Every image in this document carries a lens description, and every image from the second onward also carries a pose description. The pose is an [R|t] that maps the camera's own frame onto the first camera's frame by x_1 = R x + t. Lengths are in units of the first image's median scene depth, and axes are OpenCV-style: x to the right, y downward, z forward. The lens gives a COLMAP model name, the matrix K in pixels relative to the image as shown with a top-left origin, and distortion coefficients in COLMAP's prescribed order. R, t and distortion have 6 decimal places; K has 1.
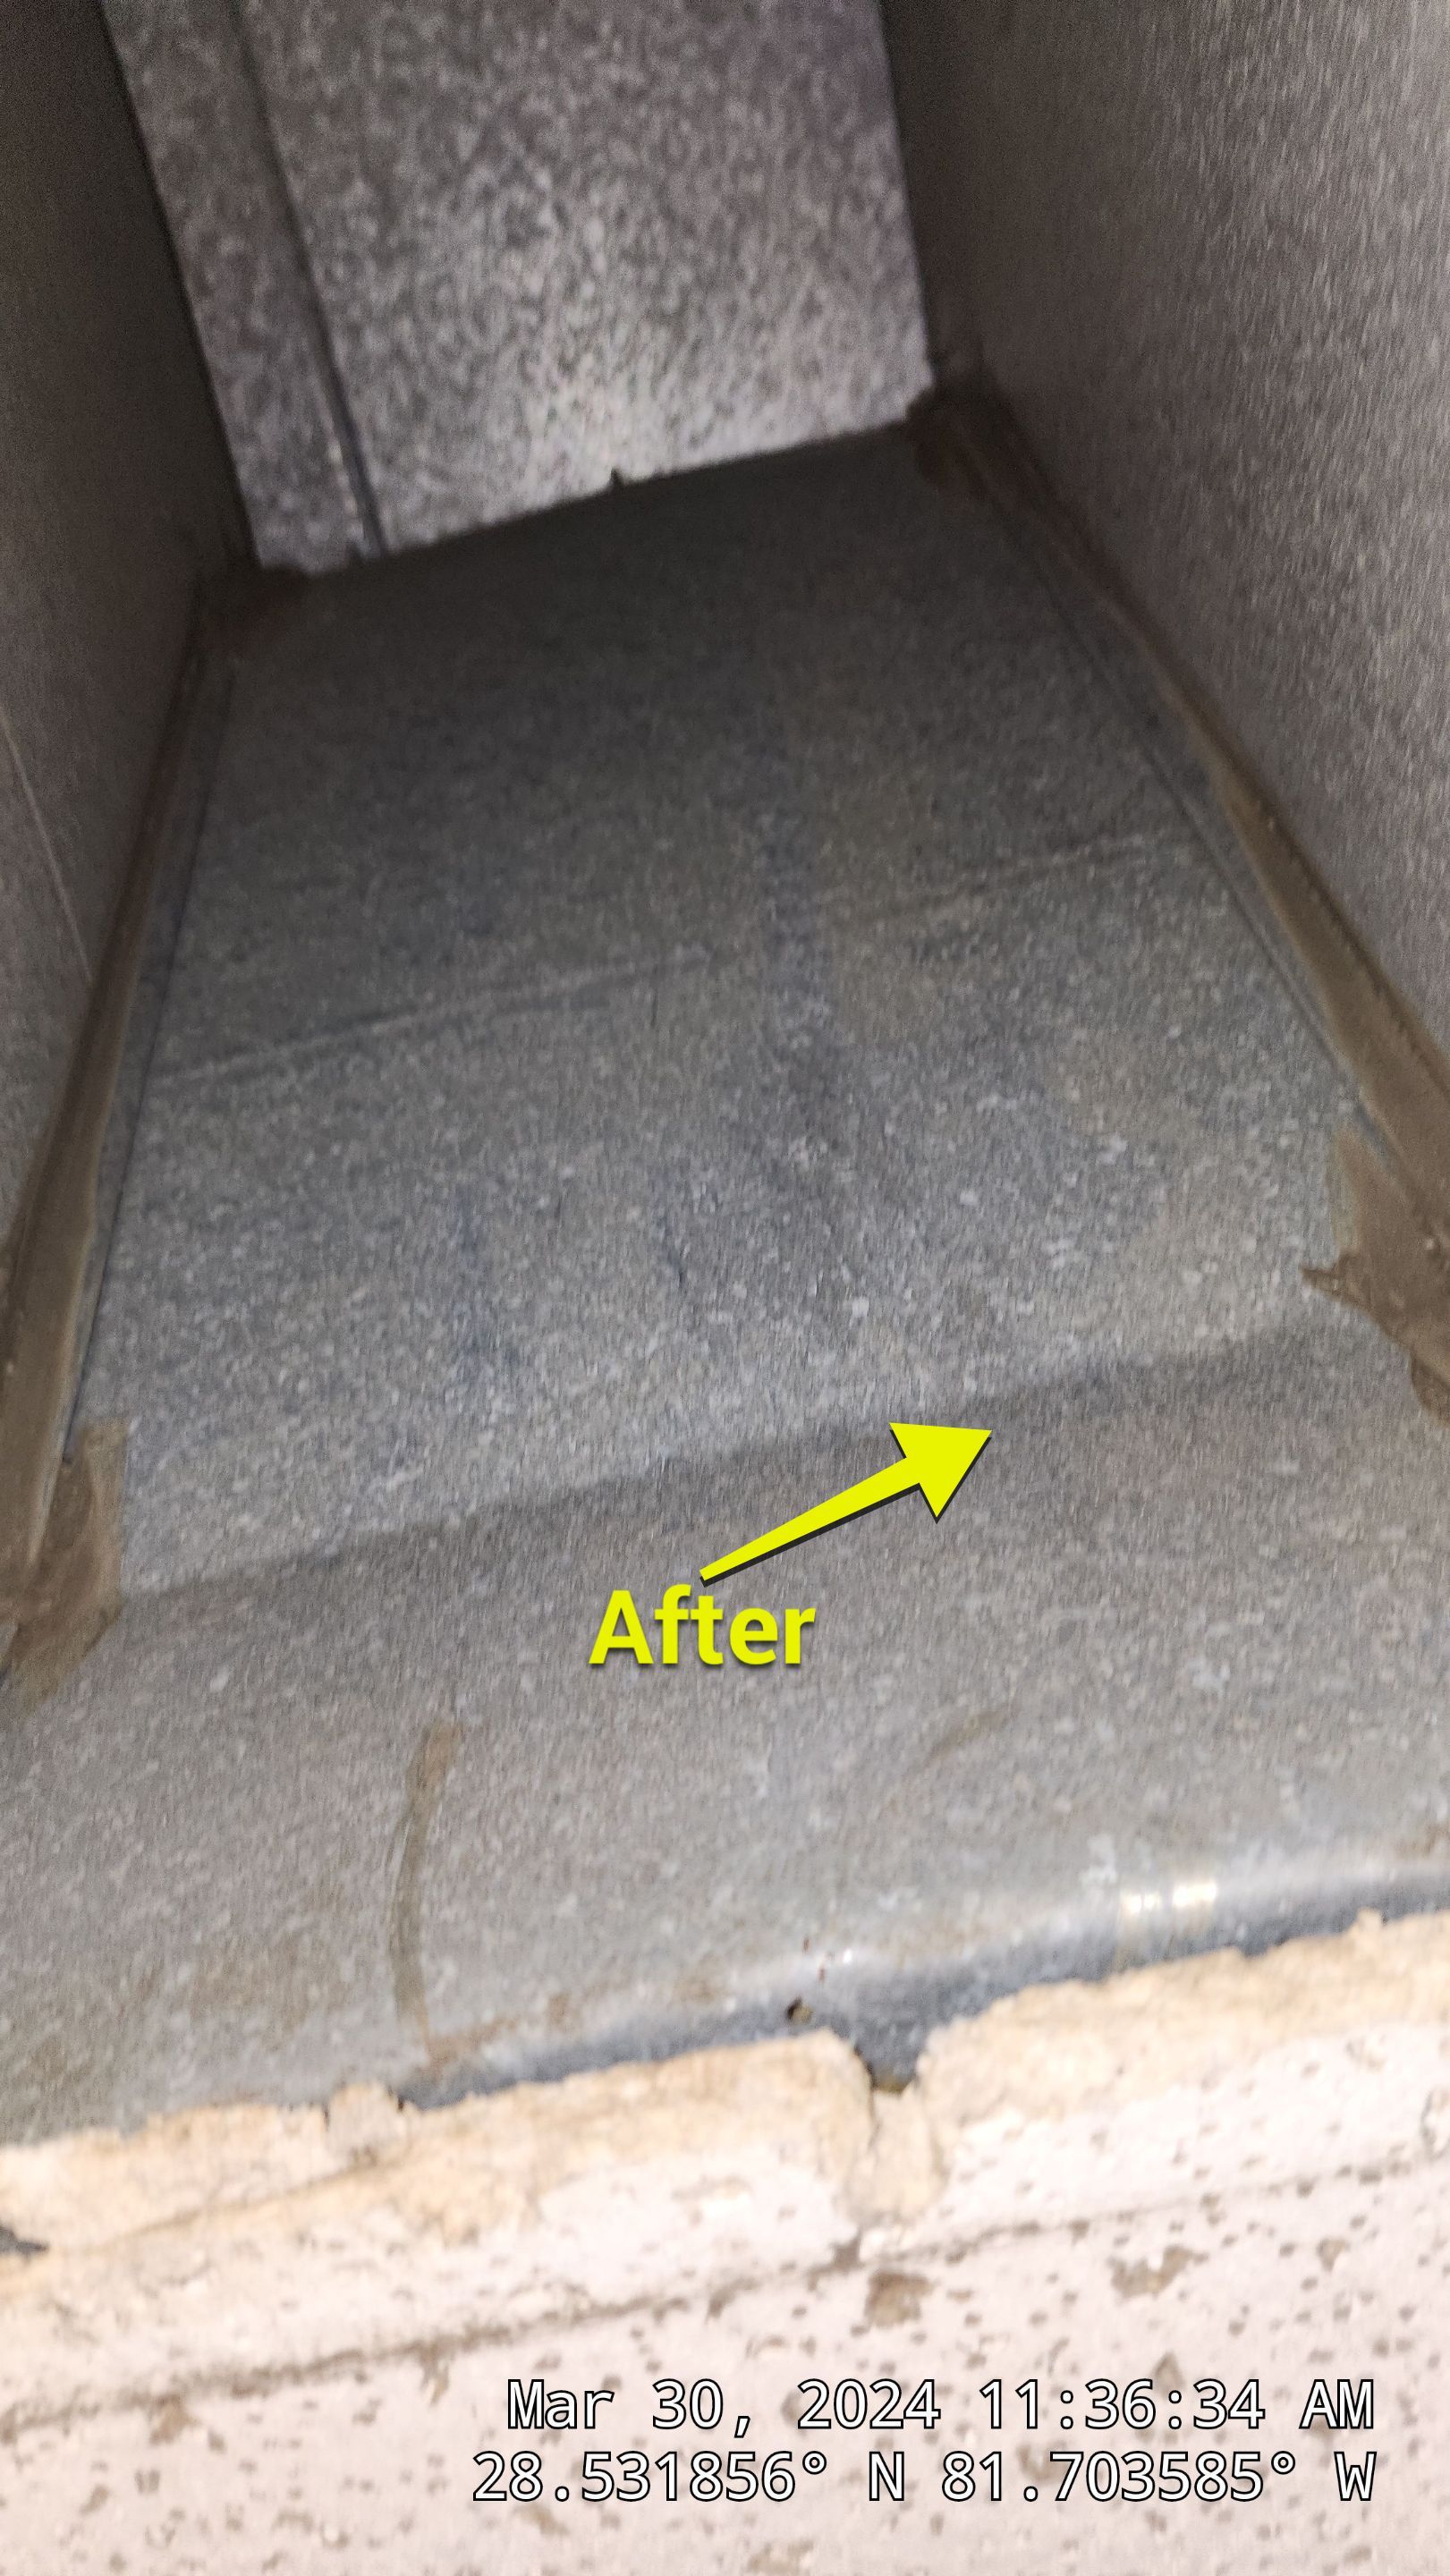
lens RADIAL K [[1802.4, 0, 713.3], [0, 1802.4, 1290.0], [0, 0, 1]] dist [0.030894, -0.029922]
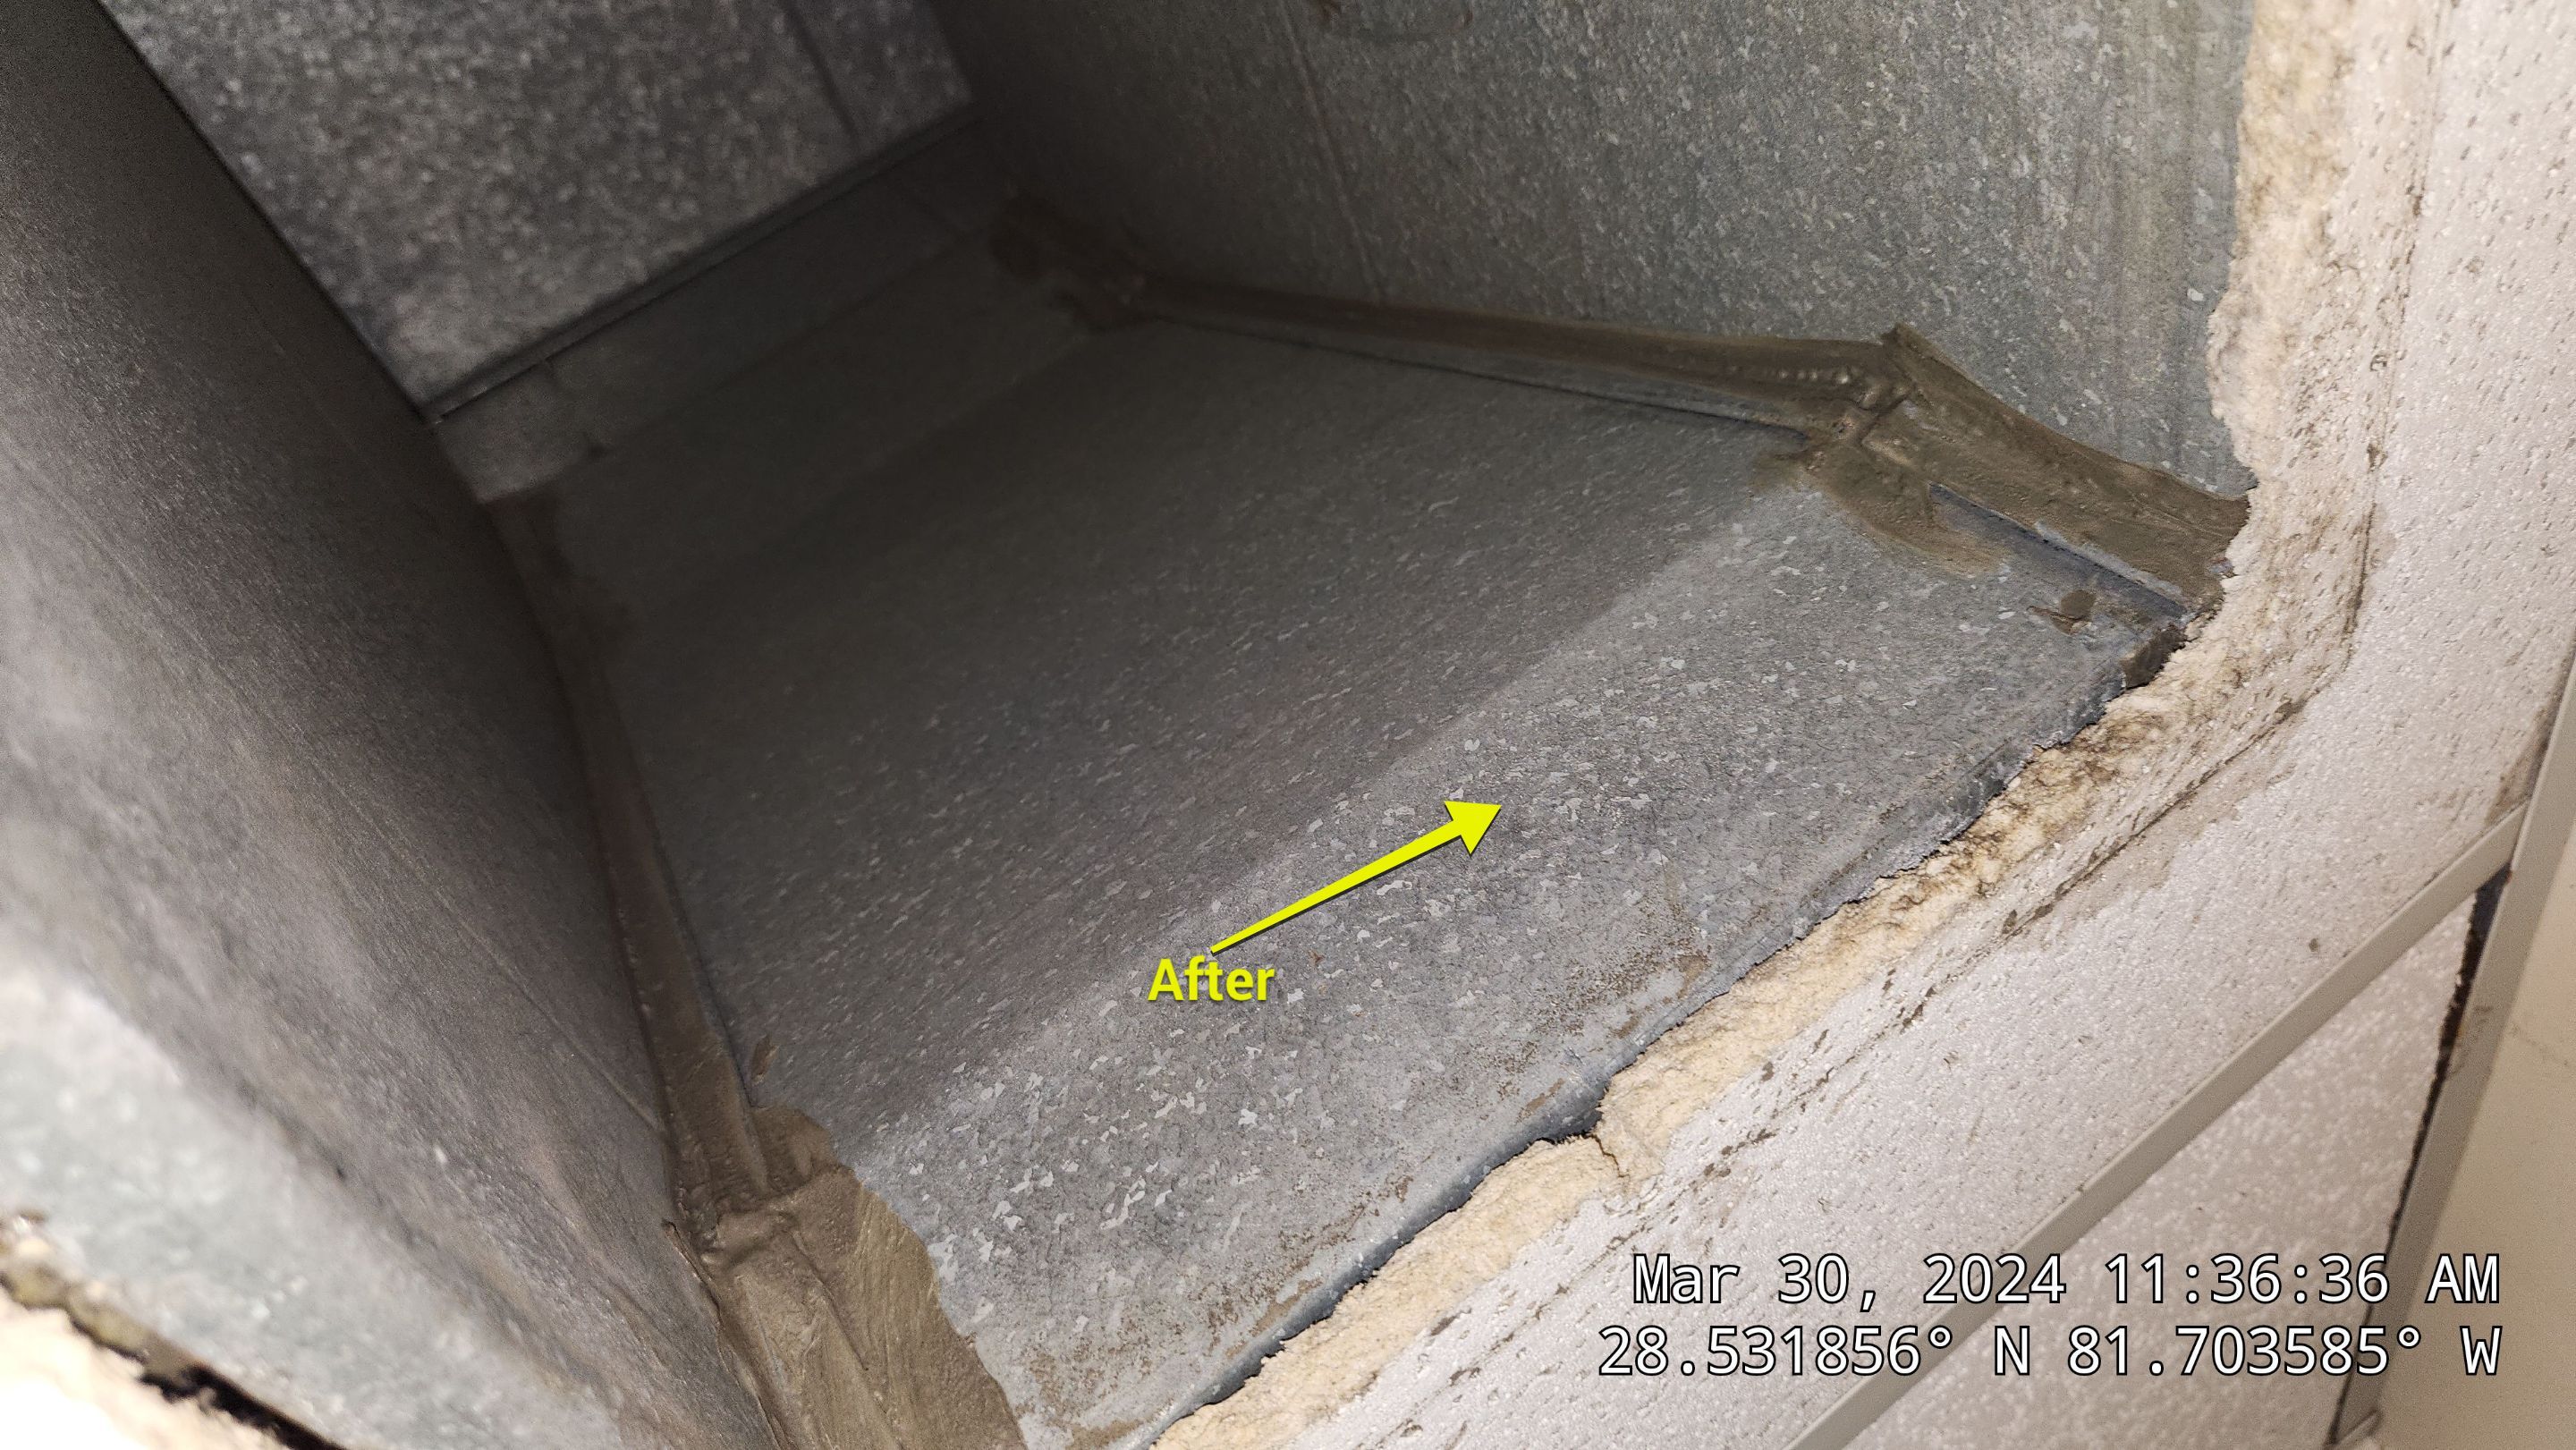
lens RADIAL K [[1802.4, 0, 1355.9], [0, 1802.4, 730.5], [0, 0, 1]] dist [0.030894, -0.029922]
pose [[-0.808502, 0.420038, -0.412181, 0.118319], [0.187724, -0.479730, -0.857099, 0.146071], [-0.557750, -0.770342, 0.309012, 0.067521]]
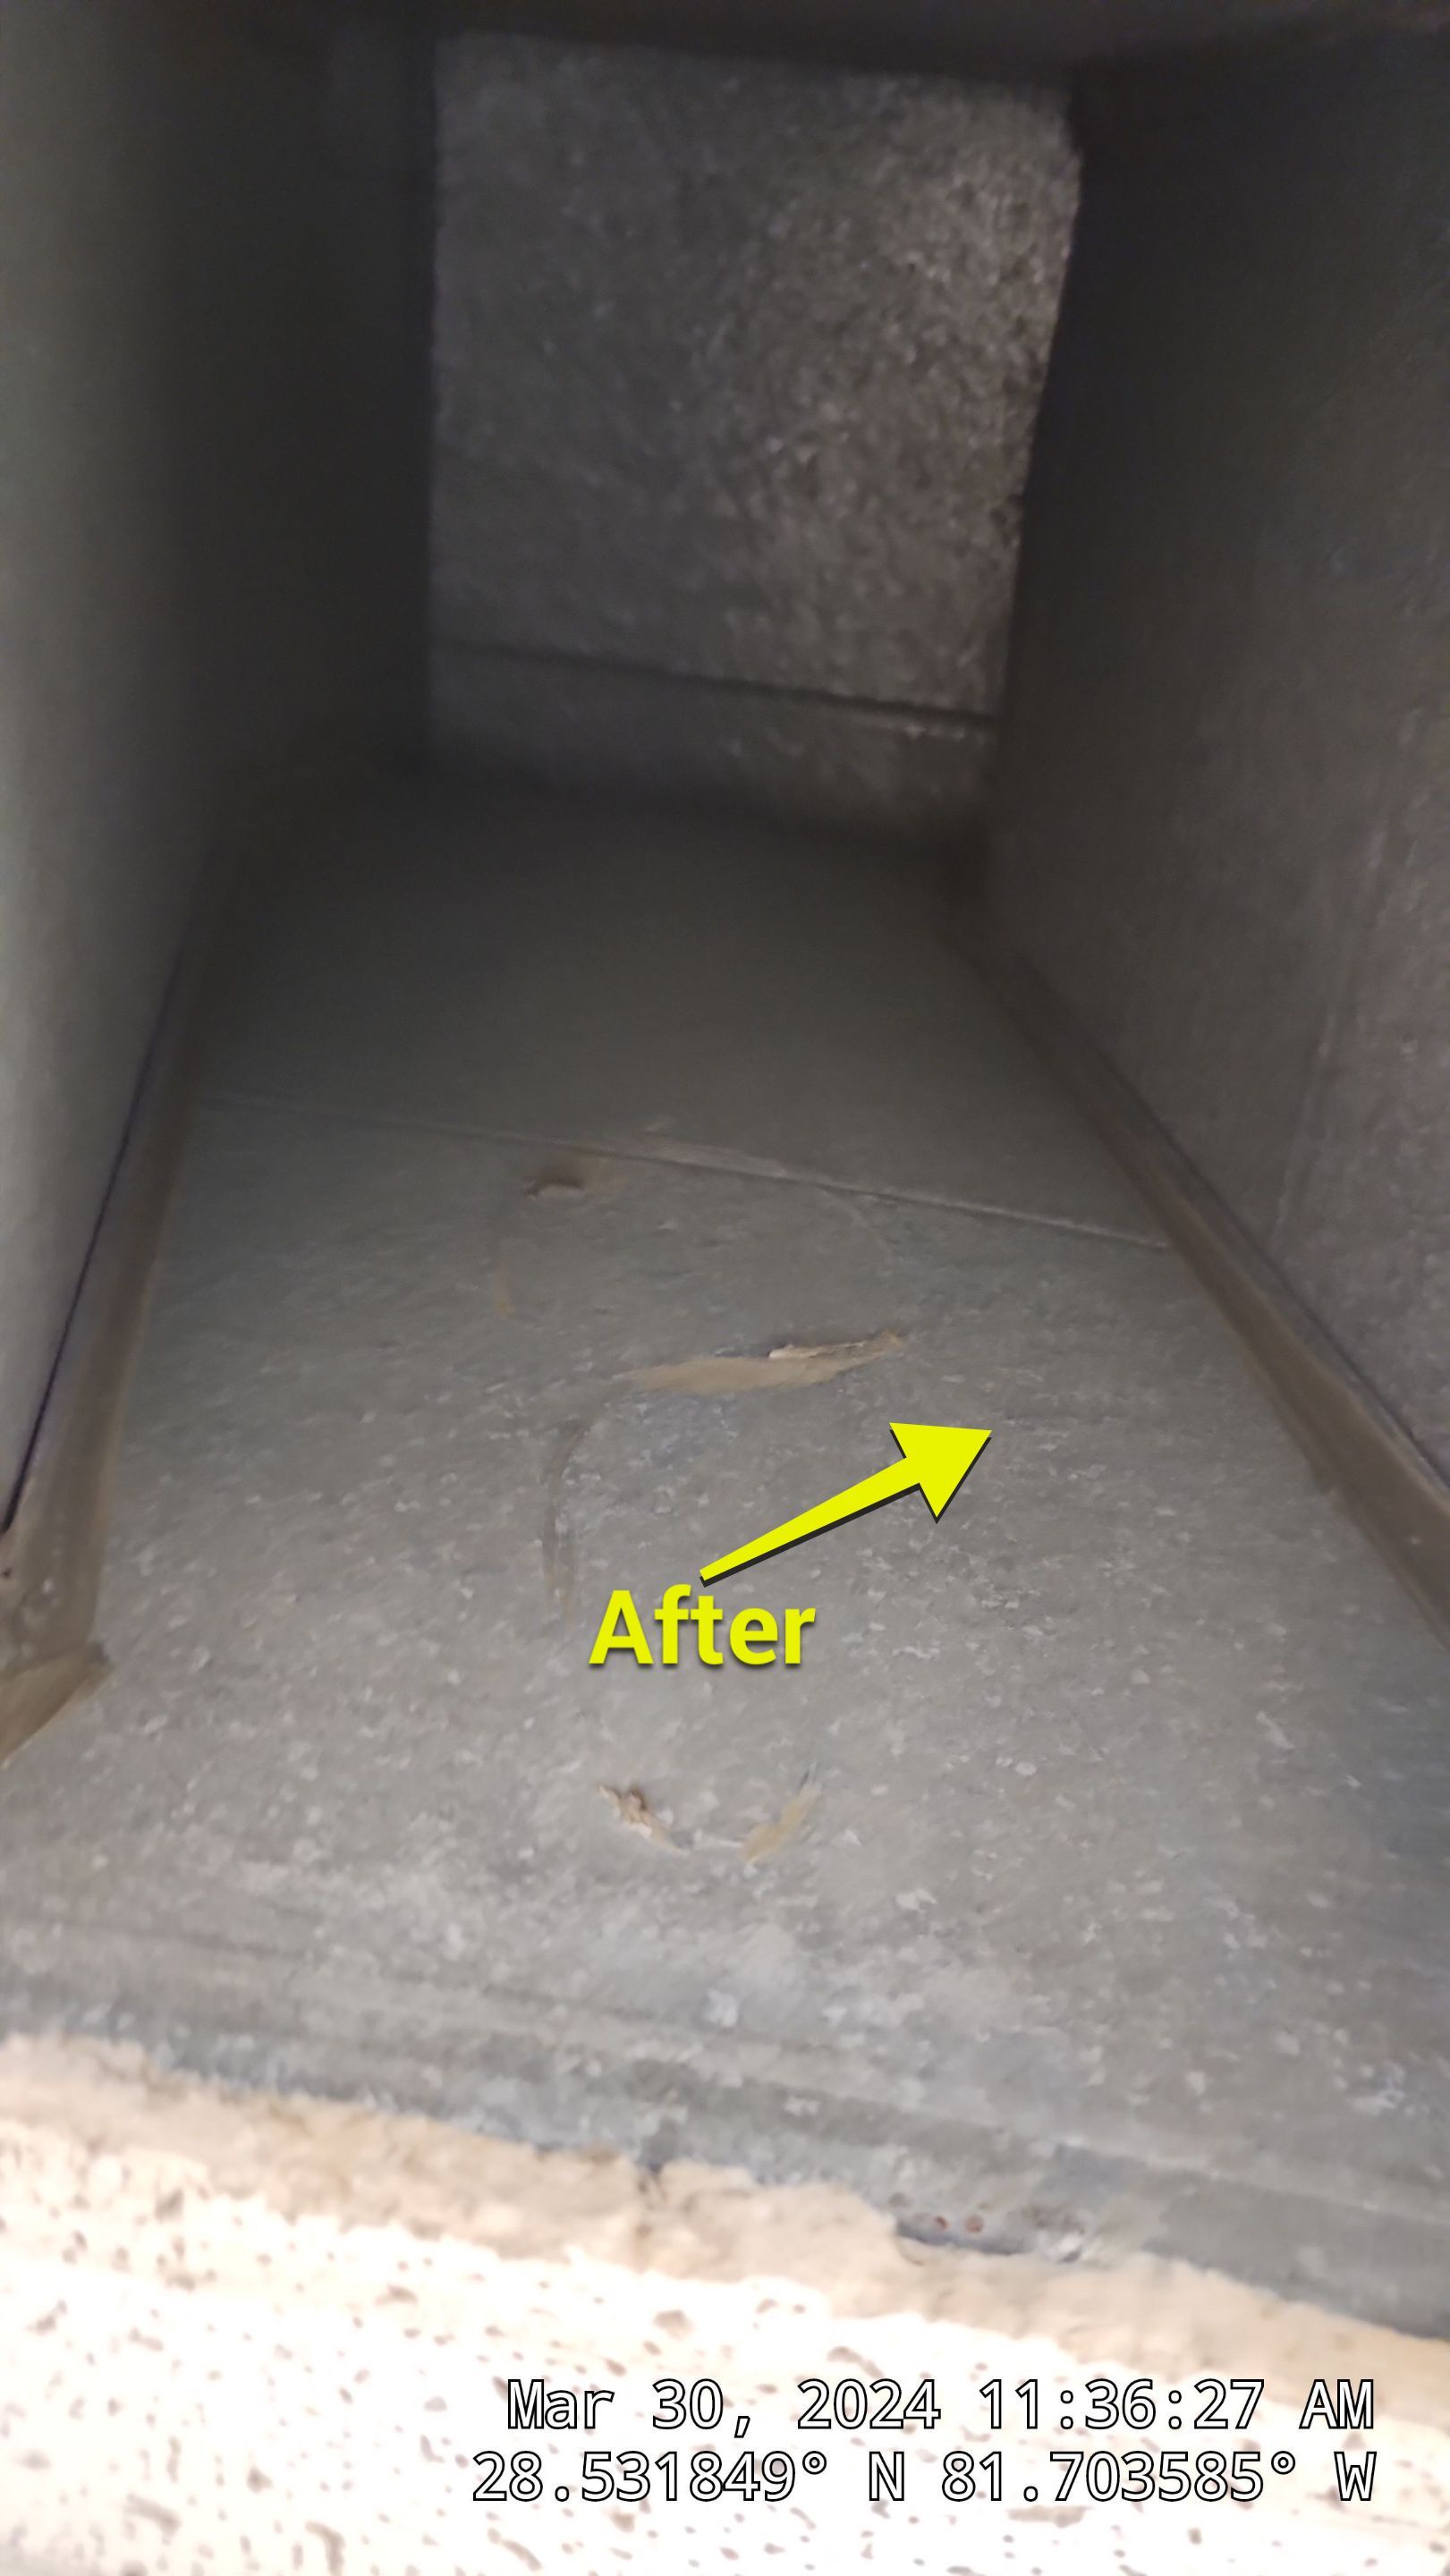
lens RADIAL K [[1802.4, 0, 713.3], [0, 1802.4, 1290.0], [0, 0, 1]] dist [0.030894, -0.029922]
pose [[0.289330, -0.780701, -0.553890, 0.099790], [0.764409, 0.536727, -0.357215, 0.015161], [0.576166, -0.320045, 0.752066, 0.006608]]
